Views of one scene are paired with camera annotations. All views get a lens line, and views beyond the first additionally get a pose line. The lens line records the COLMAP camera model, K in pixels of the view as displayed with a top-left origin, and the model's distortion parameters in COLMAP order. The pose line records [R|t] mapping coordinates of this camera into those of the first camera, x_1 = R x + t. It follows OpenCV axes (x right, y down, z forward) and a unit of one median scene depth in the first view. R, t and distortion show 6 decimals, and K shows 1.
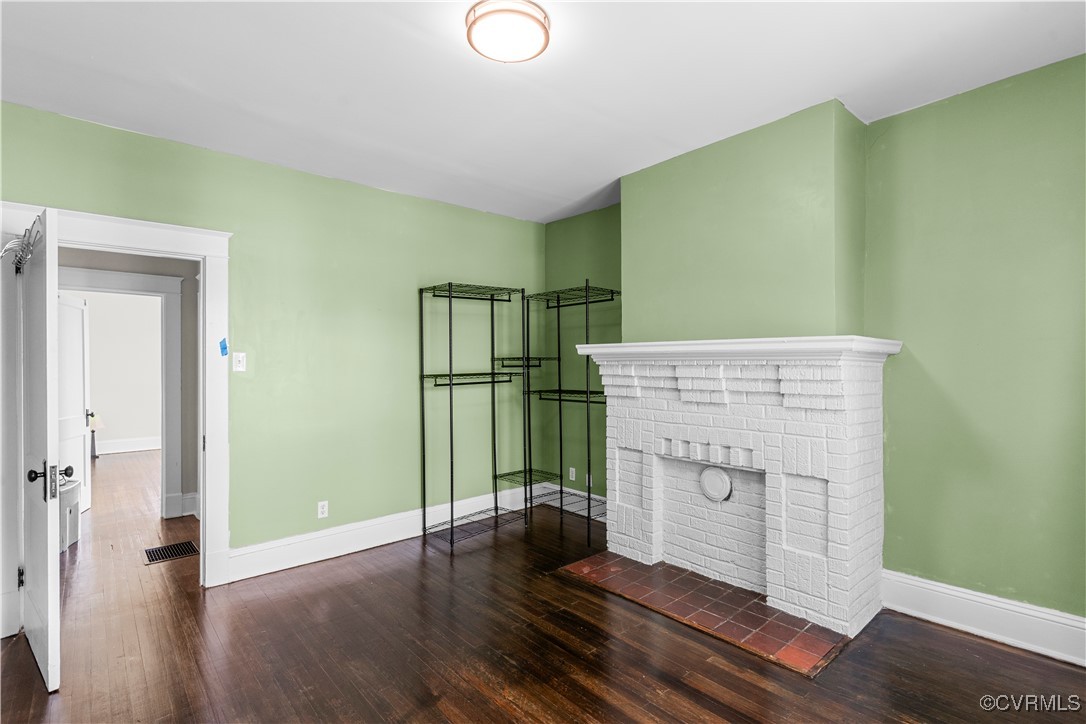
lens RADIAL K [[517.7, 0, 540.1], [0, 517.7, 370.3], [0, 0, 1]] dist [0.001514, 0.001410]
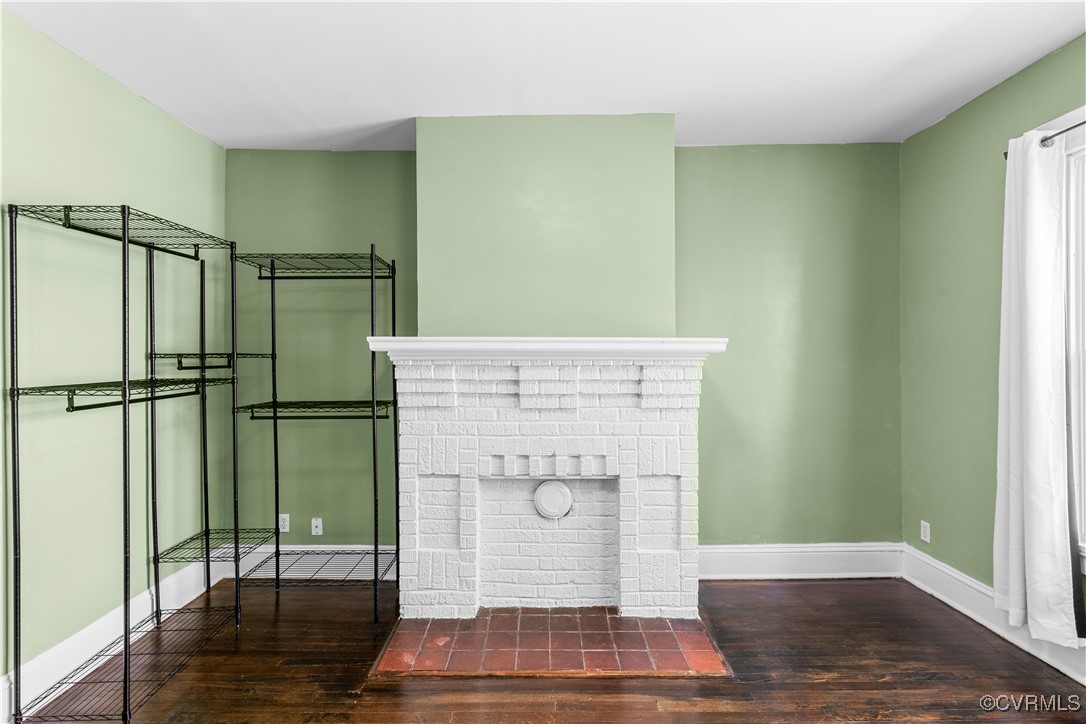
lens RADIAL K [[517.7, 0, 547.8], [0, 517.7, 359.6], [0, 0, 1]] dist [0.001514, 0.001410]
pose [[0.663134, 0.002418, 0.748497, -0.314447], [0.007601, 0.999921, -0.009964, -0.010603], [-0.748462, 0.012297, 0.663063, 0.395036]]
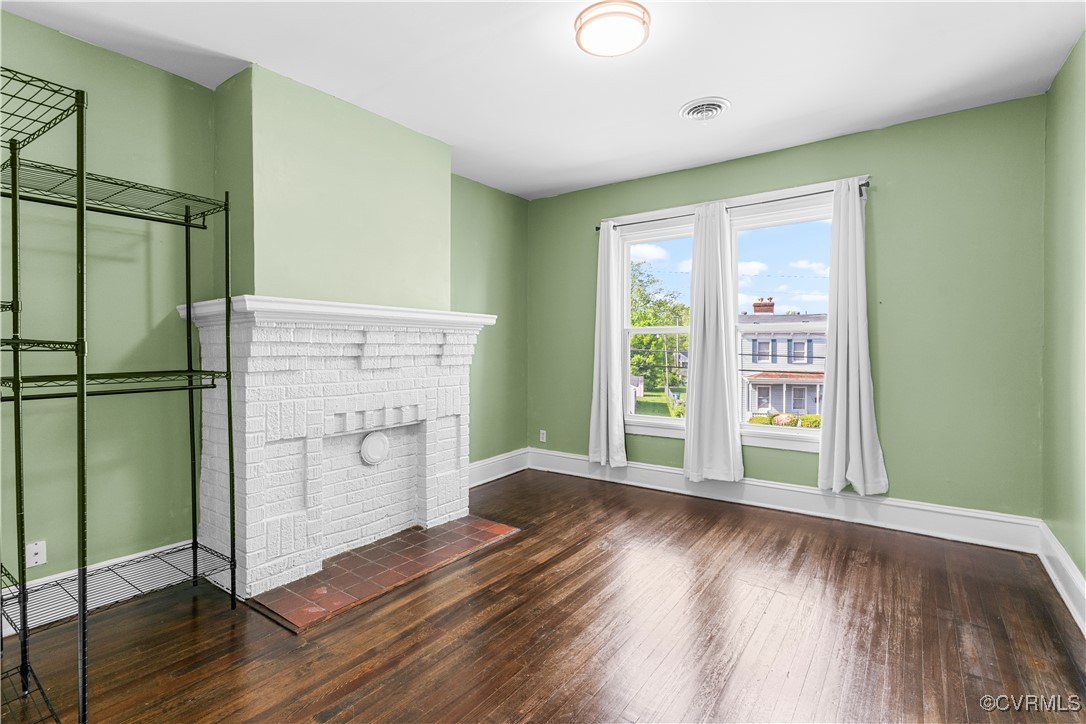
lens RADIAL K [[517.7, 0, 540.7], [0, 517.7, 356.6], [0, 0, 1]] dist [0.001514, 0.001410]
pose [[-0.225059, -0.019143, 0.974157, -0.689886], [0.008132, 0.999735, 0.021525, 0.018383], [-0.974311, 0.012767, -0.224844, 0.861840]]
